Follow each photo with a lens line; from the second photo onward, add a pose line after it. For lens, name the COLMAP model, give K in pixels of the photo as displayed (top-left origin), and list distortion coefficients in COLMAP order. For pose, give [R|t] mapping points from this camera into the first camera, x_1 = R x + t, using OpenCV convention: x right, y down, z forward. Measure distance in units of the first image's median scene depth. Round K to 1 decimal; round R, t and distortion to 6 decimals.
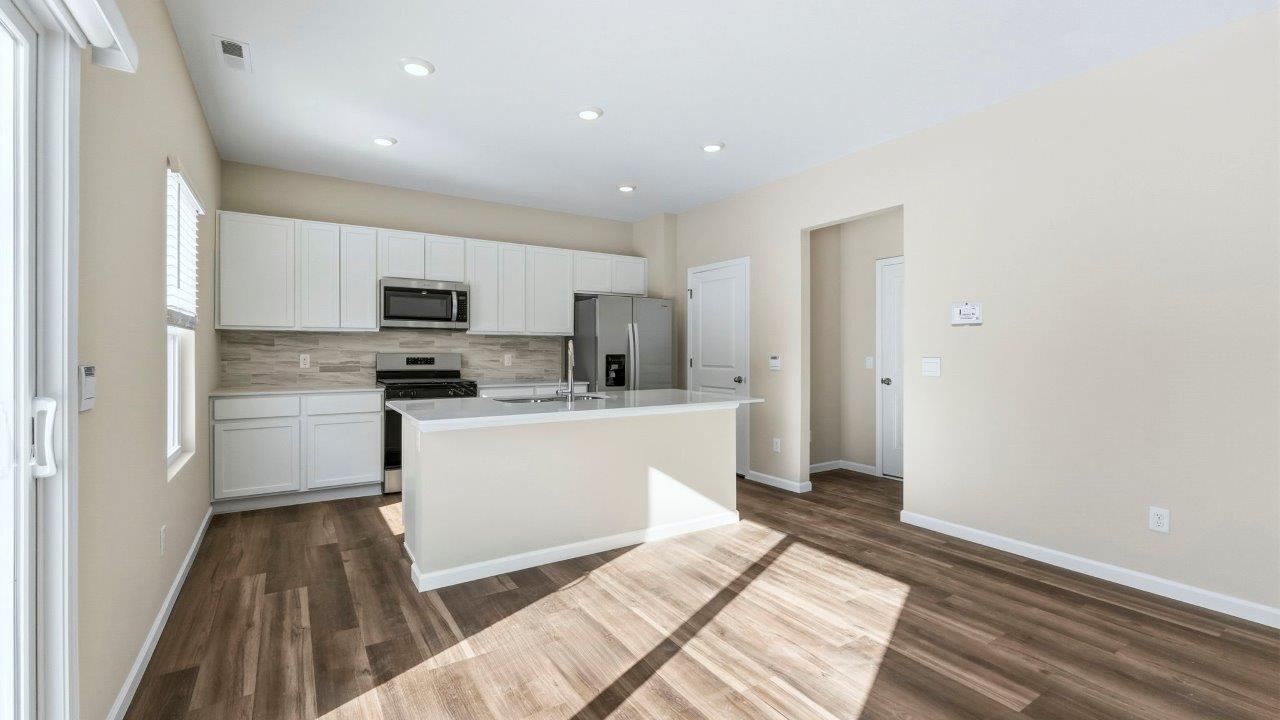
lens RADIAL K [[542.2, 0, 635.8], [0, 542.2, 352.8], [0, 0, 1]] dist [-0.004090, -0.000122]
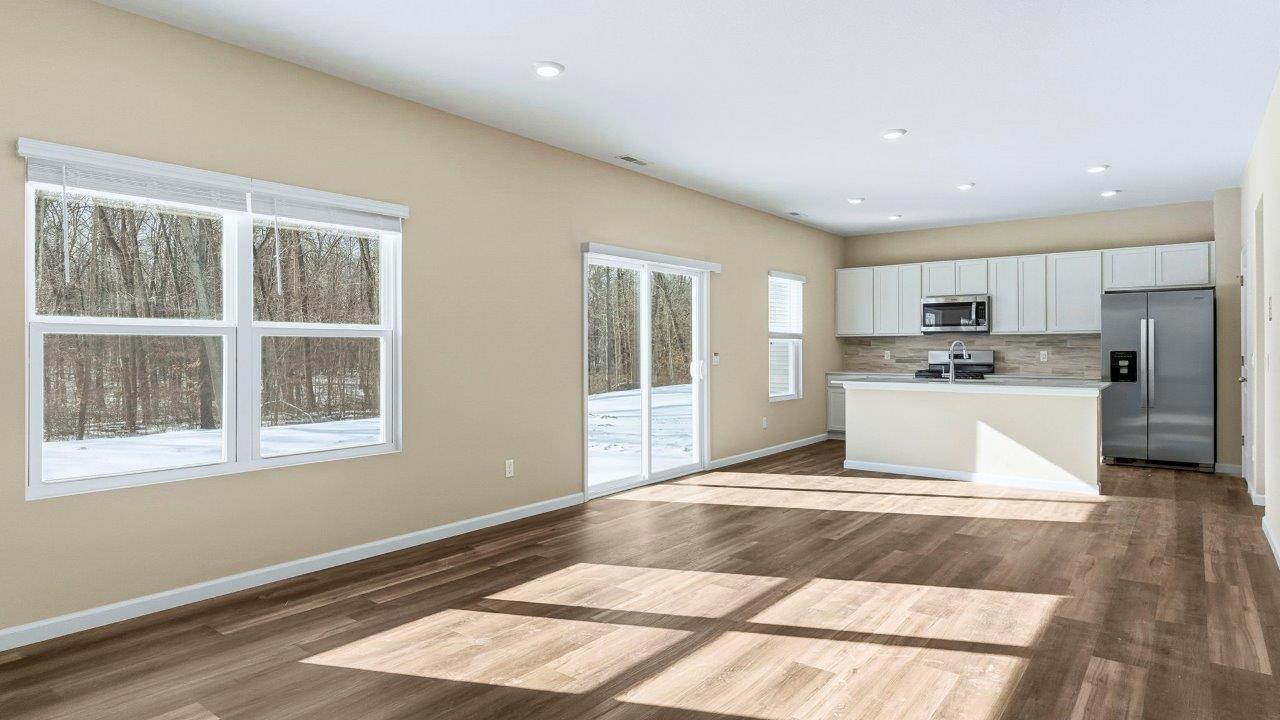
lens RADIAL K [[711.7, 0, 631.1], [0, 711.7, 348.8], [0, 0, 1]] dist [-0.001094, -0.000496]
pose [[0.331653, -0.004470, -0.943391, 1.051505], [-0.000094, 0.999989, -0.004772, 0.006182], [0.943402, 0.001671, 0.331649, -0.358921]]
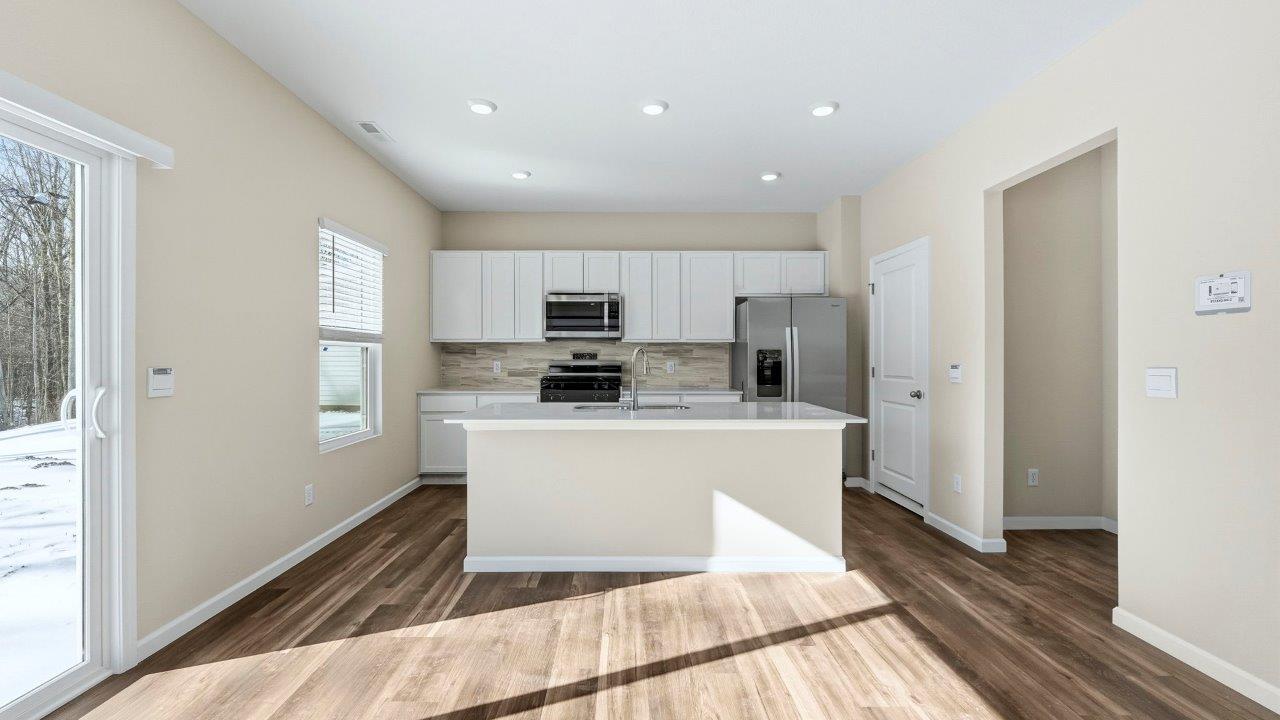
lens RADIAL K [[545.2, 0, 632.0], [0, 545.2, 357.8], [0, 0, 1]] dist [0.000881, 0.000346]
pose [[0.848343, -0.002403, -0.529442, 0.286804], [-0.000330, 0.999987, -0.005067, 0.000898], [0.529447, 0.004473, 0.848331, 0.125693]]
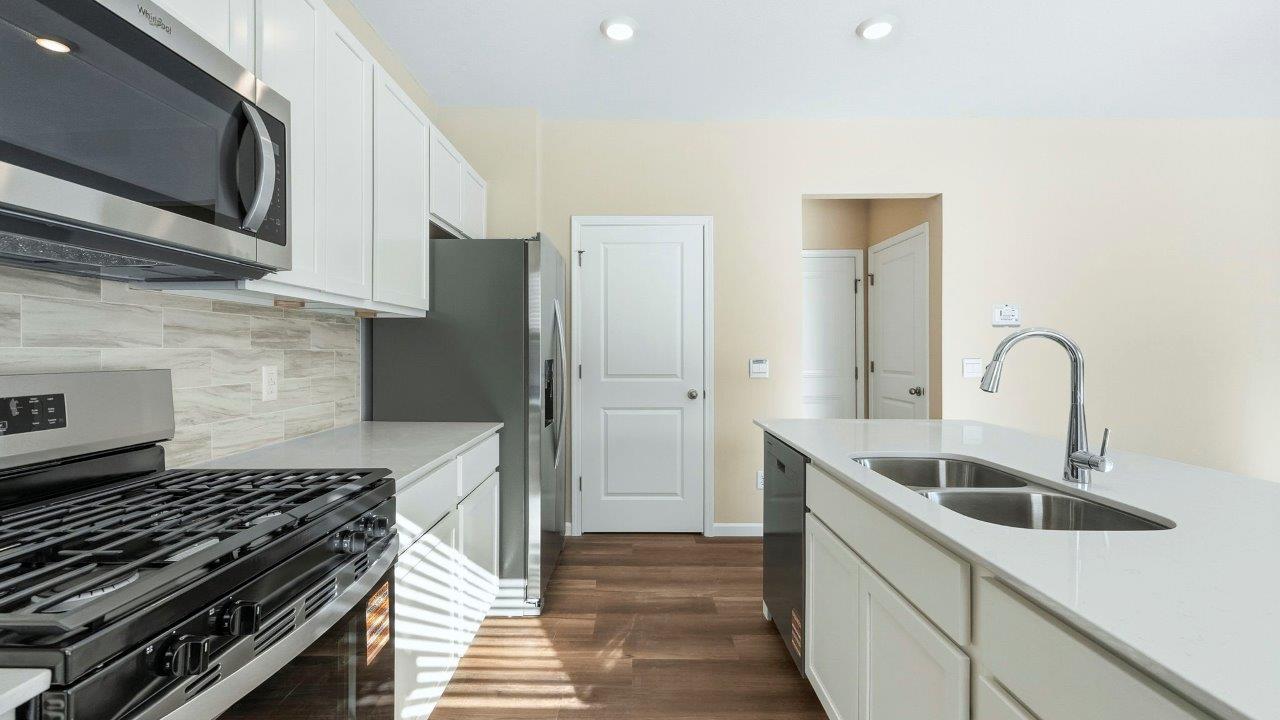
lens RADIAL K [[542.2, 0, 635.8], [0, 542.2, 352.8], [0, 0, 1]] dist [-0.004090, -0.000122]
pose [[0.542961, -0.005816, 0.839738, -0.466801], [0.004342, 0.999982, 0.004119, -0.006075], [-0.839747, 0.001409, 0.542976, 0.769820]]
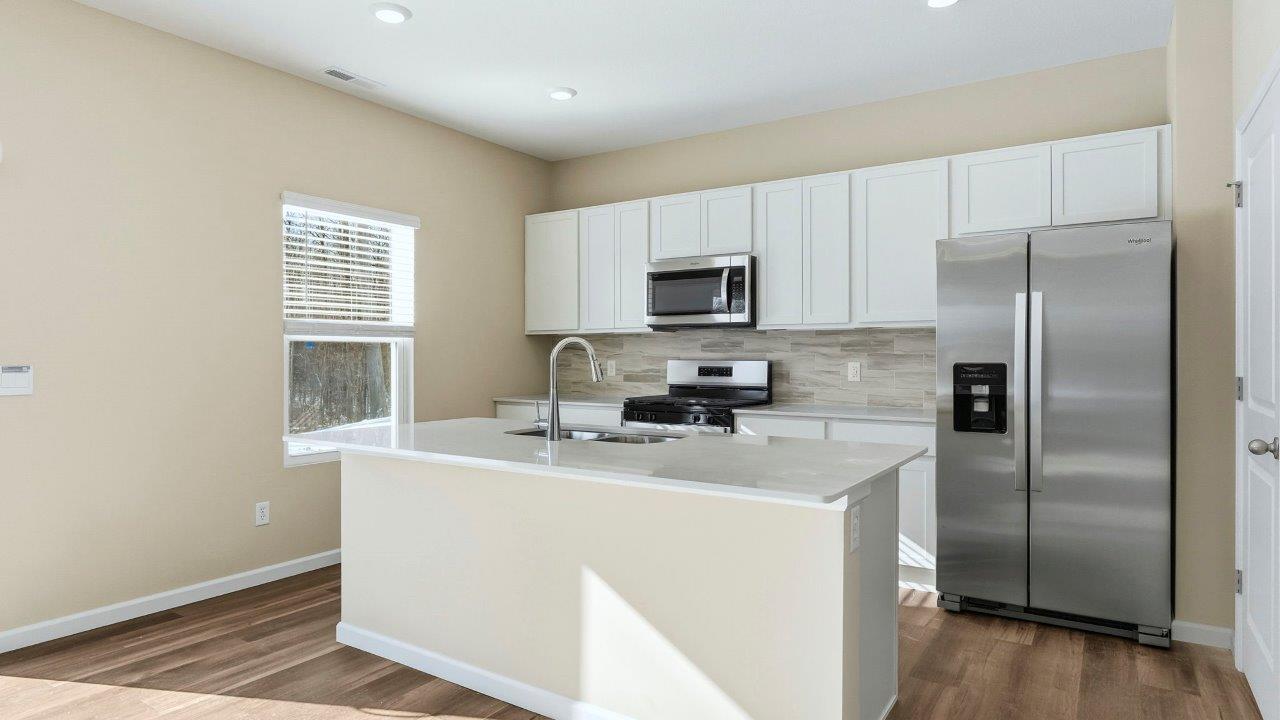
lens RADIAL K [[741.5, 0, 625.0], [0, 741.5, 352.2], [0, 0, 1]] dist [-0.002442, -0.001038]
pose [[0.396517, -0.005611, -0.918010, 0.484147], [-0.002999, 0.999968, -0.007408, -0.001224], [0.918023, 0.005691, 0.396487, 0.545605]]
